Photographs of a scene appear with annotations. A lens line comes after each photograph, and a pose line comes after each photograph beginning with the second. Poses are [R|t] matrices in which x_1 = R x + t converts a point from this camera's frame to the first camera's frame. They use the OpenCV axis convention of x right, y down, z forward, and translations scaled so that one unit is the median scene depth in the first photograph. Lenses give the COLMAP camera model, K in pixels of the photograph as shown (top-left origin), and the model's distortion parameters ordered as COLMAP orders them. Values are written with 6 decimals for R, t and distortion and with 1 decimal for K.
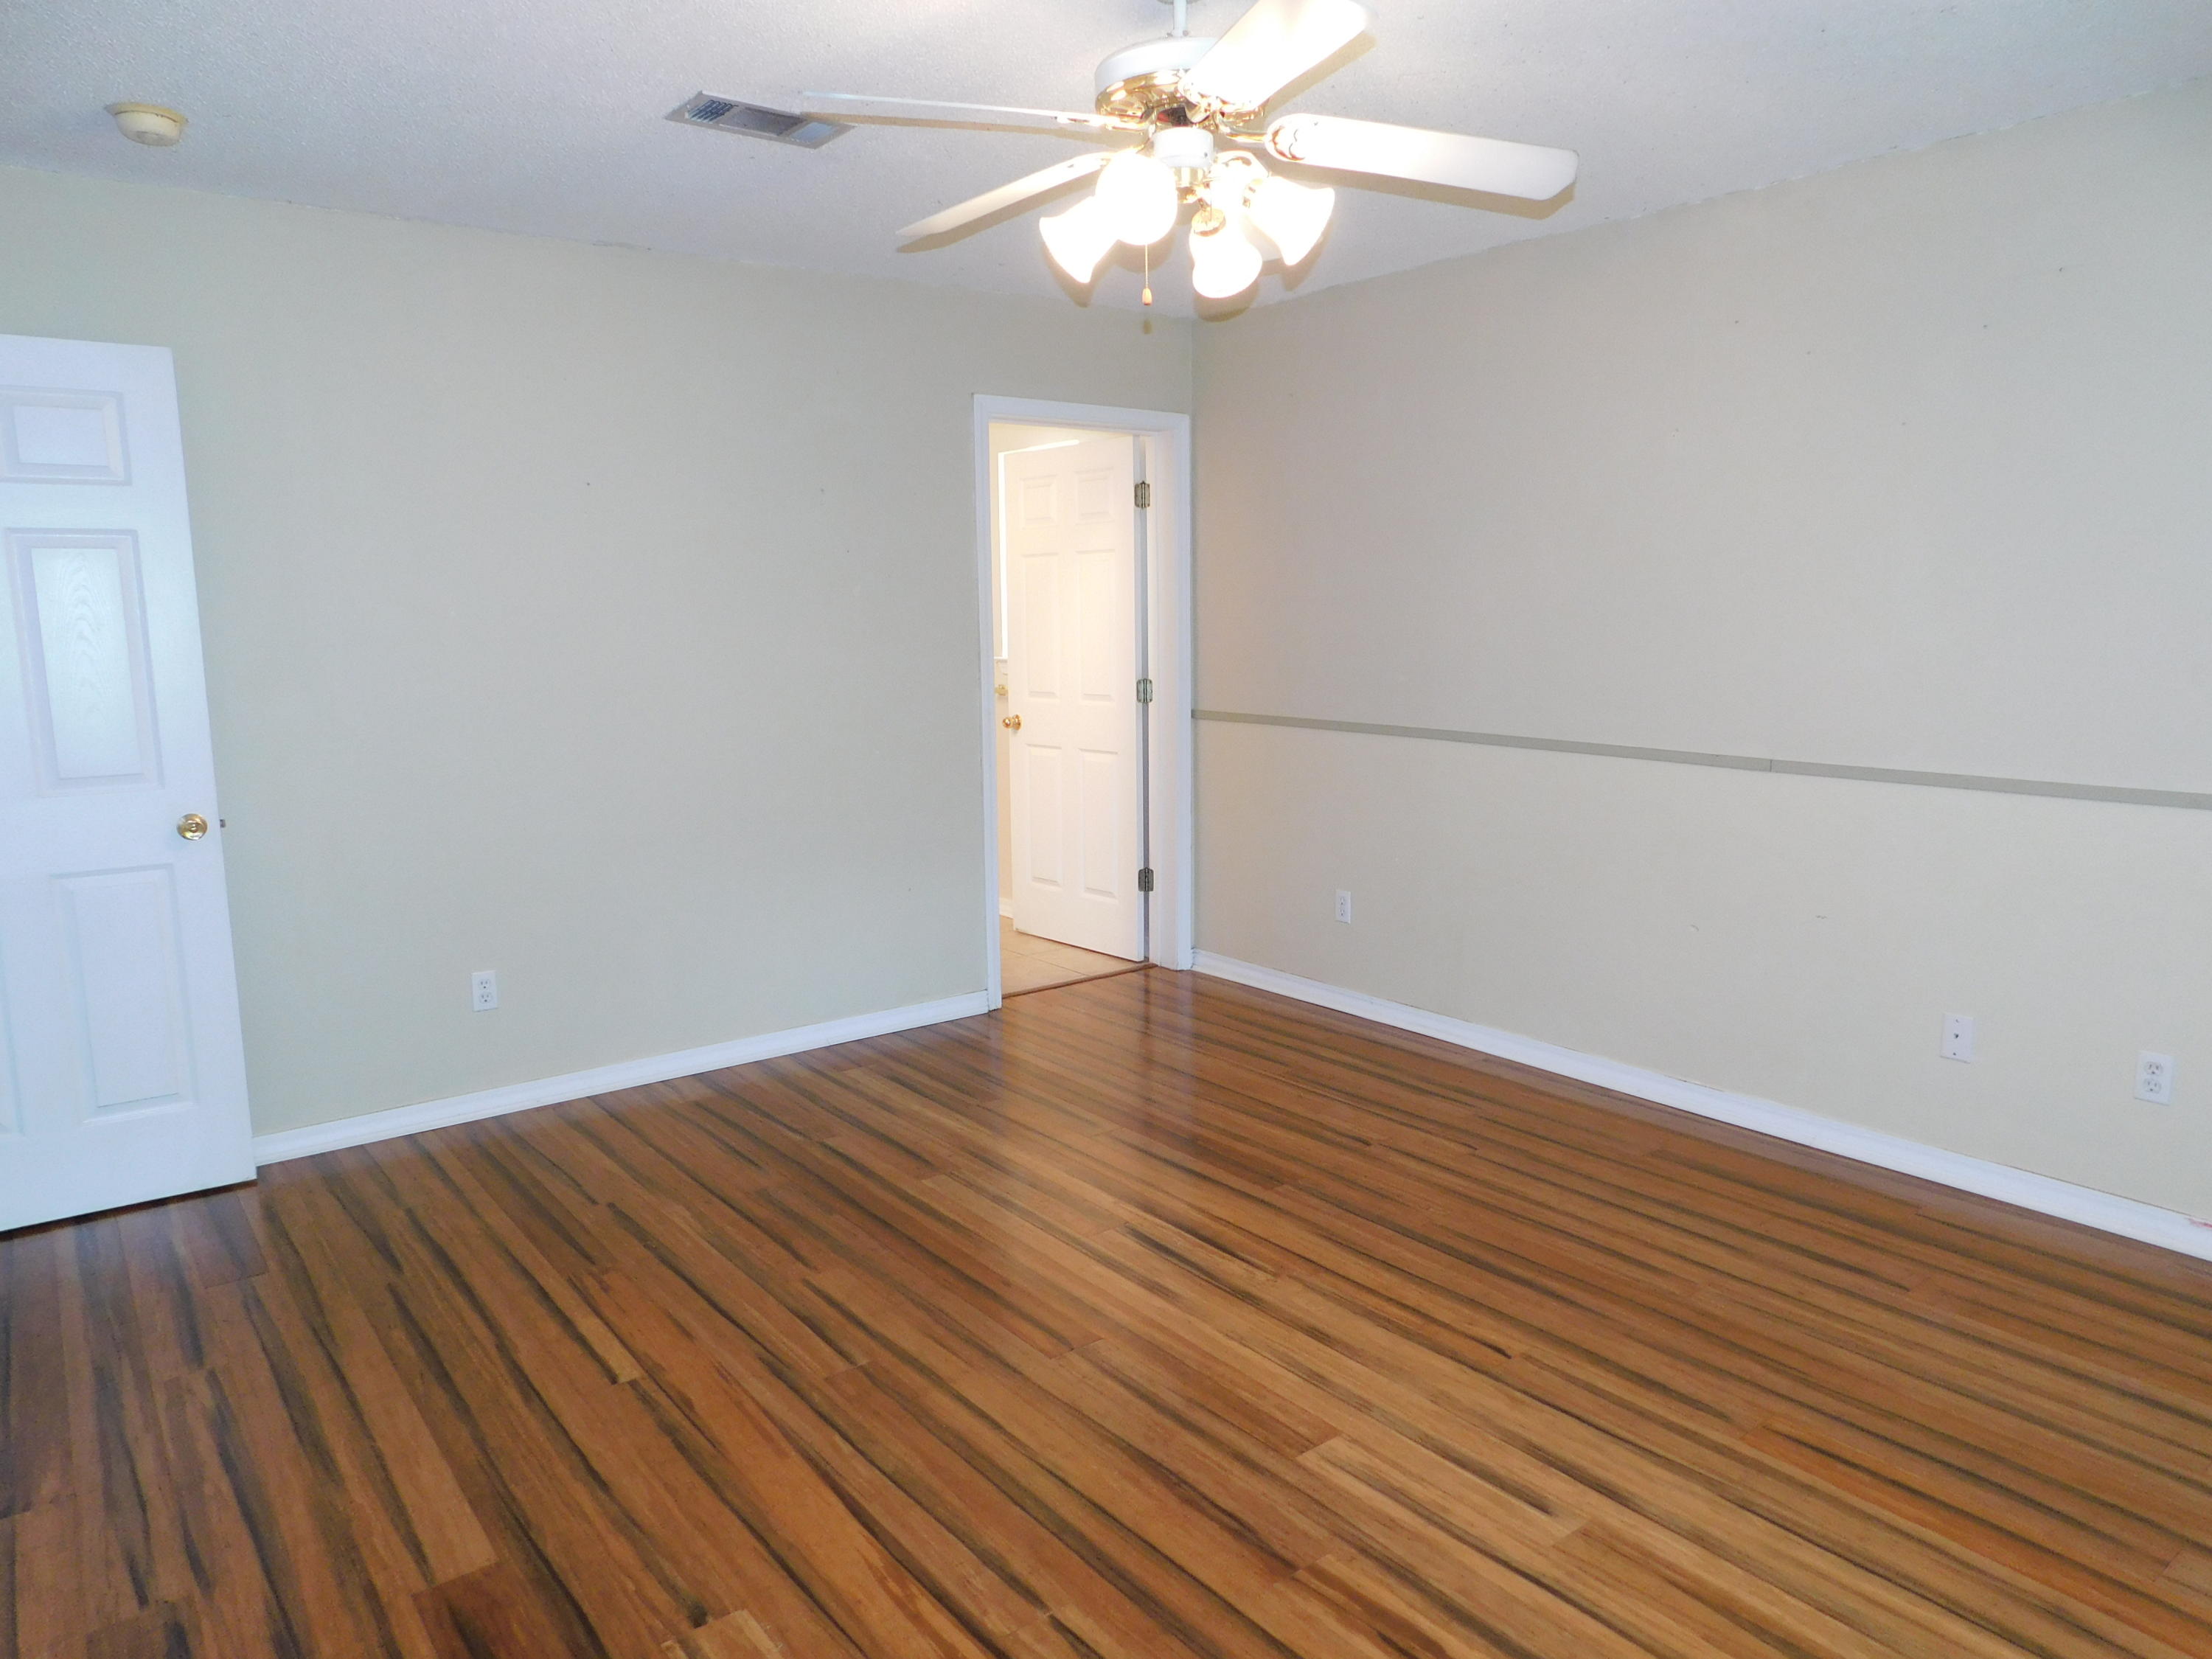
lens RADIAL K [[1476.4, 0, 1106.0], [0, 1476.4, 829.5], [0, 0, 1]] dist [-0.039269, 0.039894]
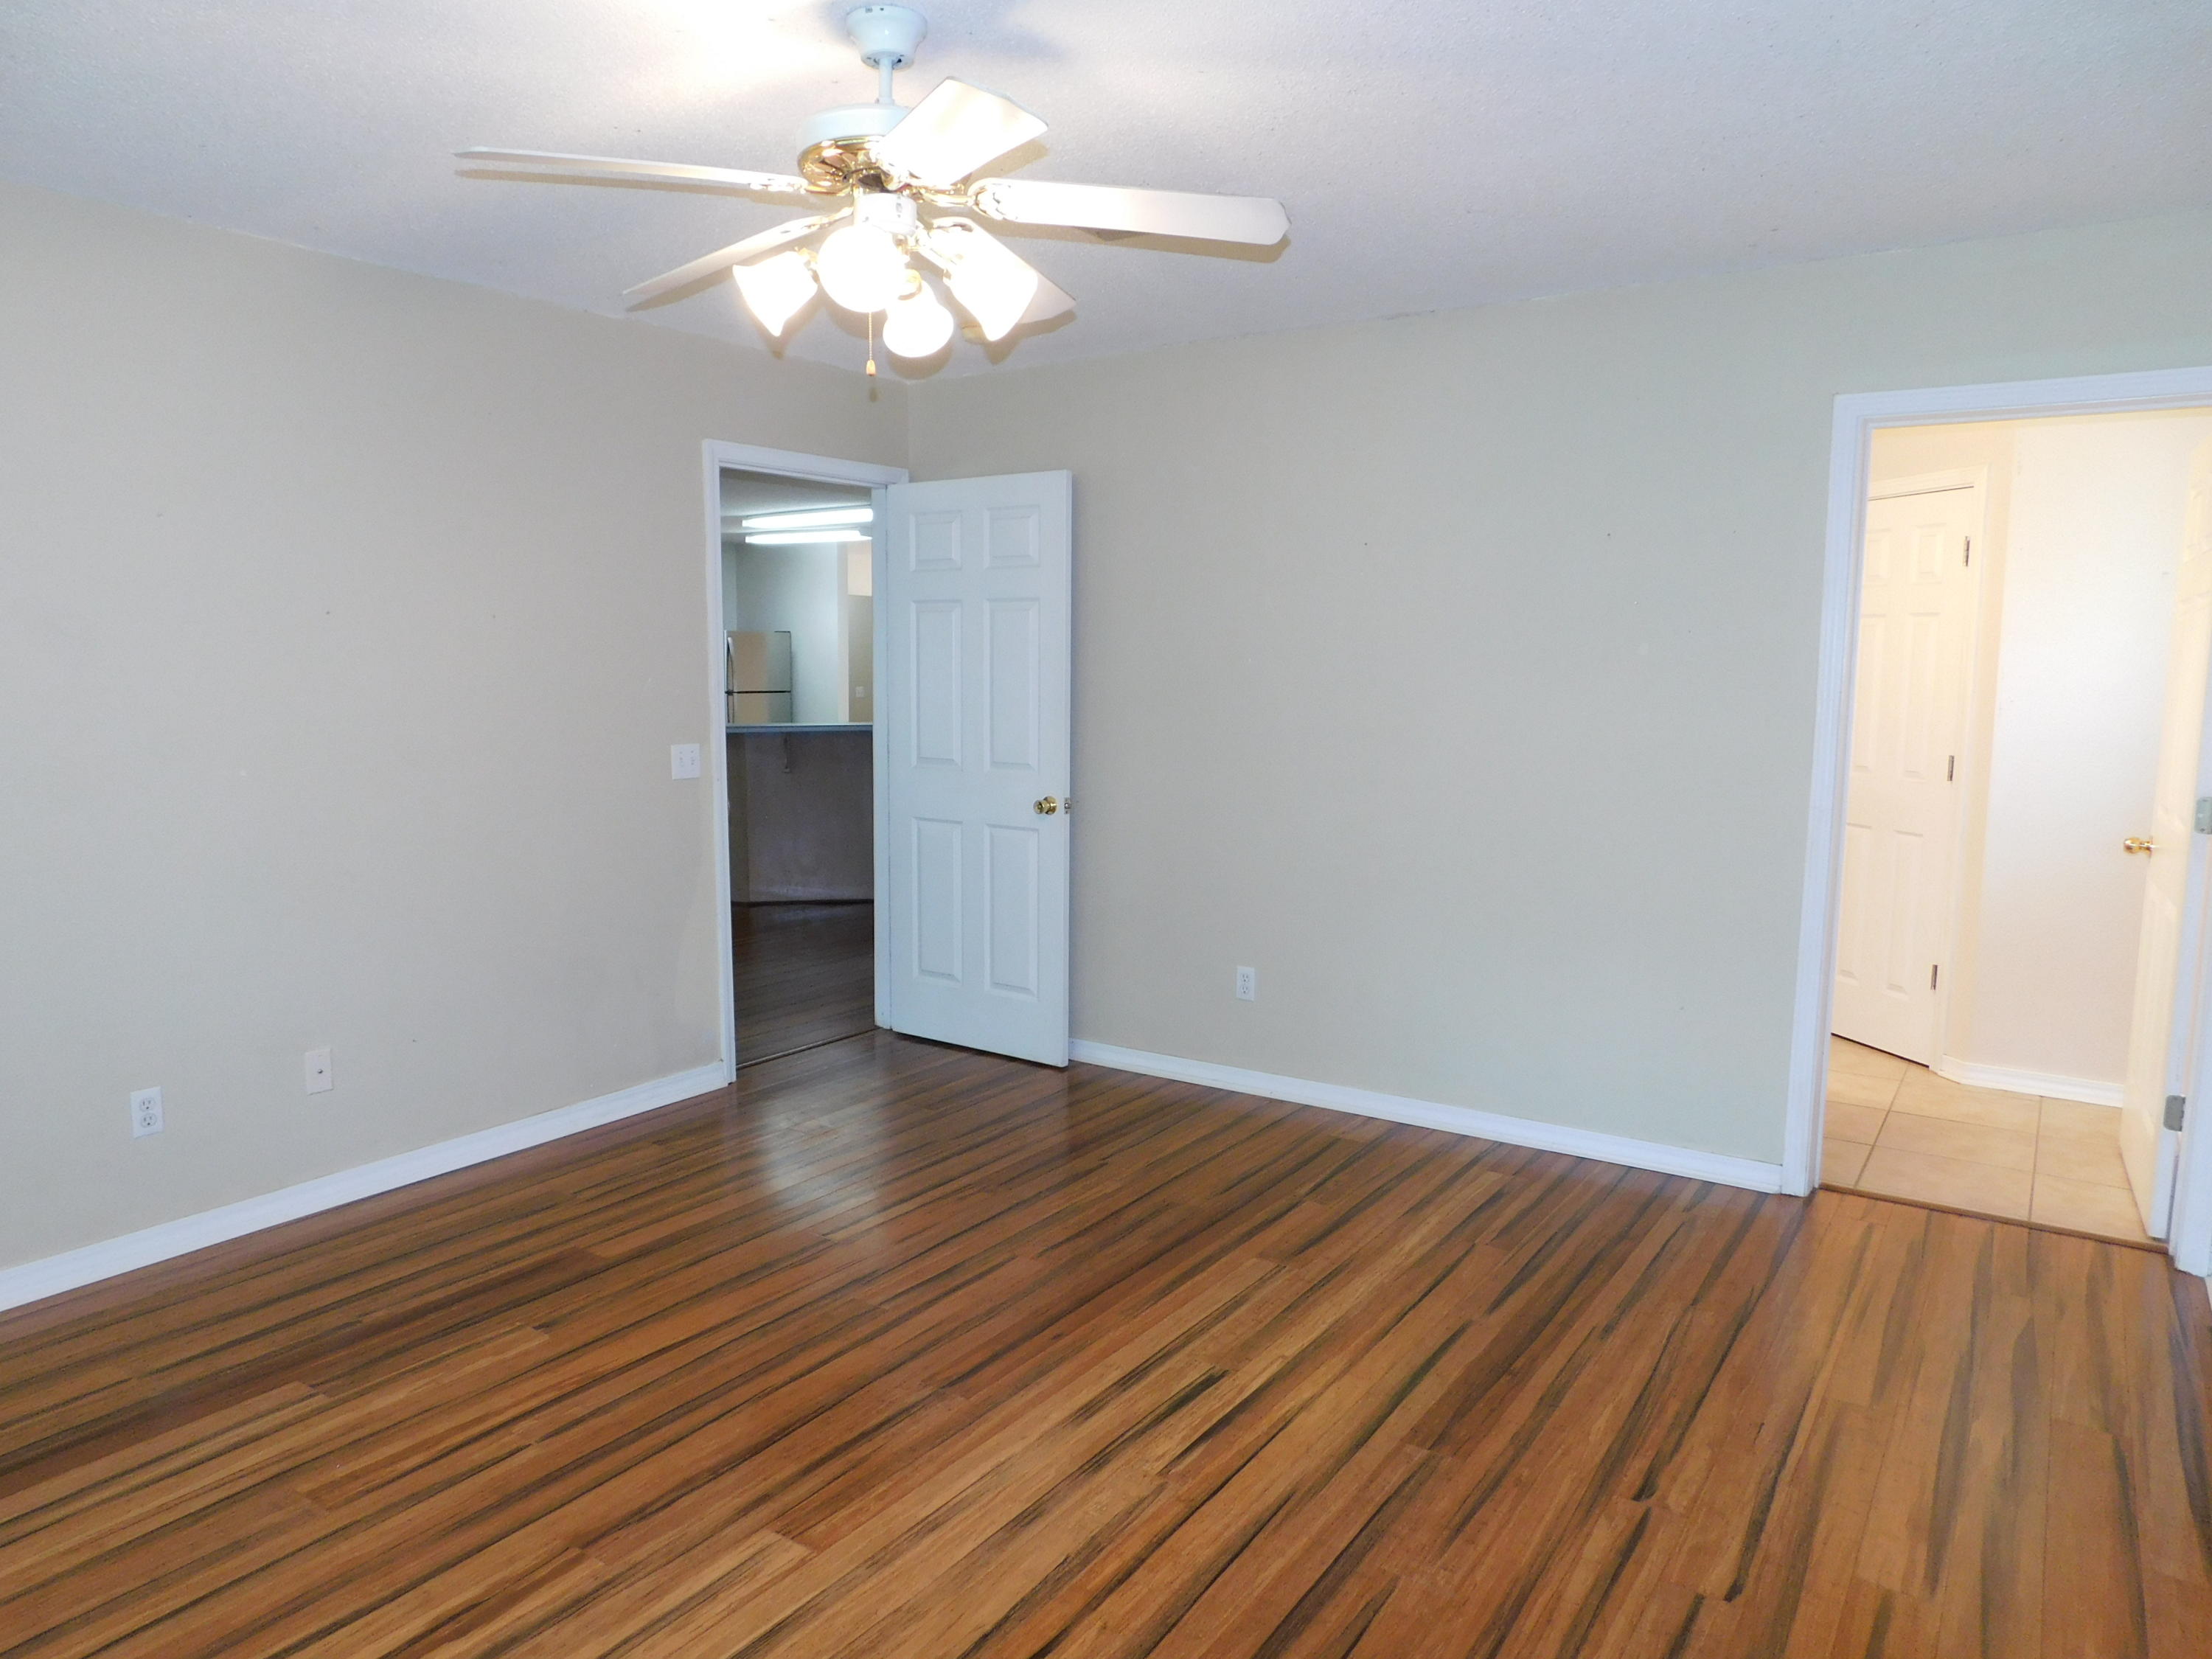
lens RADIAL K [[1476.4, 0, 1106.0], [0, 1476.4, 829.5], [0, 0, 1]] dist [-0.039269, 0.039894]
pose [[0.313012, 0.125137, -0.941469, 0.790157], [-0.155856, 0.984611, 0.079054, -0.108627], [0.936874, 0.121988, 0.327699, 0.618770]]
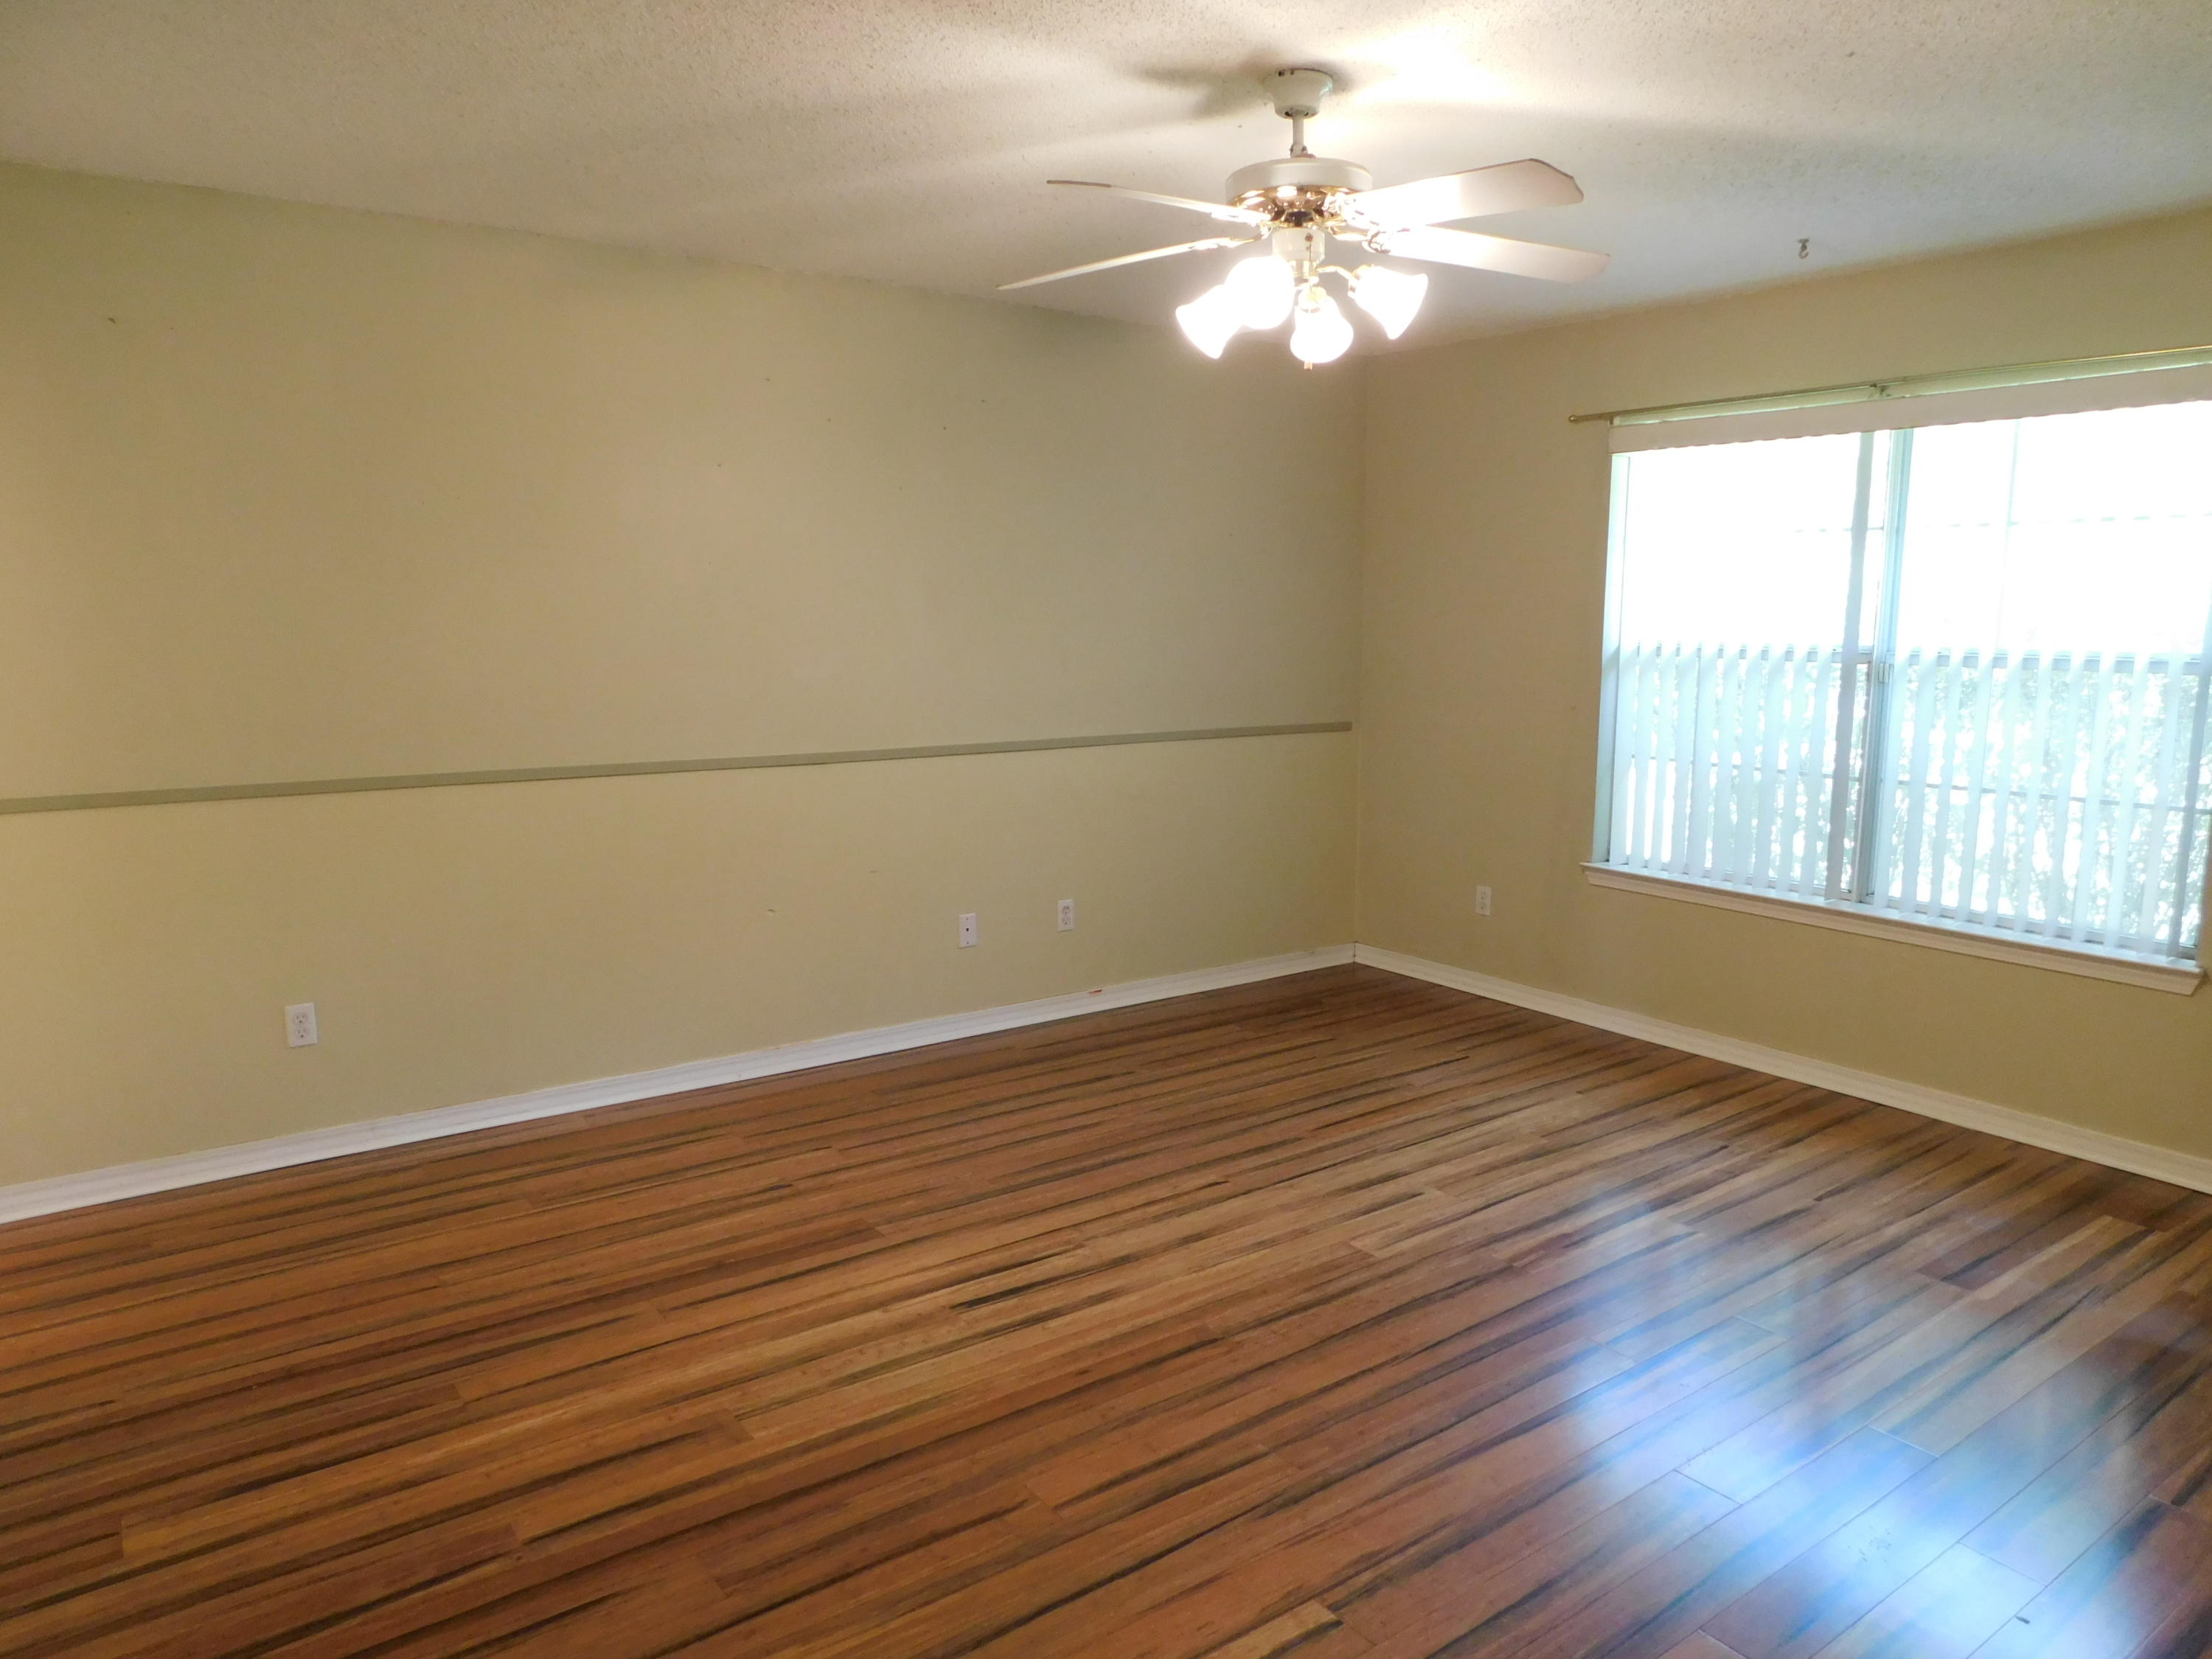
lens RADIAL K [[1483.3, 0, 1106.0], [0, 1483.3, 829.5], [0, 0, 1]] dist [-0.064343, 0.060751]
pose [[0.021744, -0.134421, 0.990686, -0.860444], [0.148928, 0.980299, 0.129743, -0.125413], [-0.988609, 0.144720, 0.041335, 0.842677]]
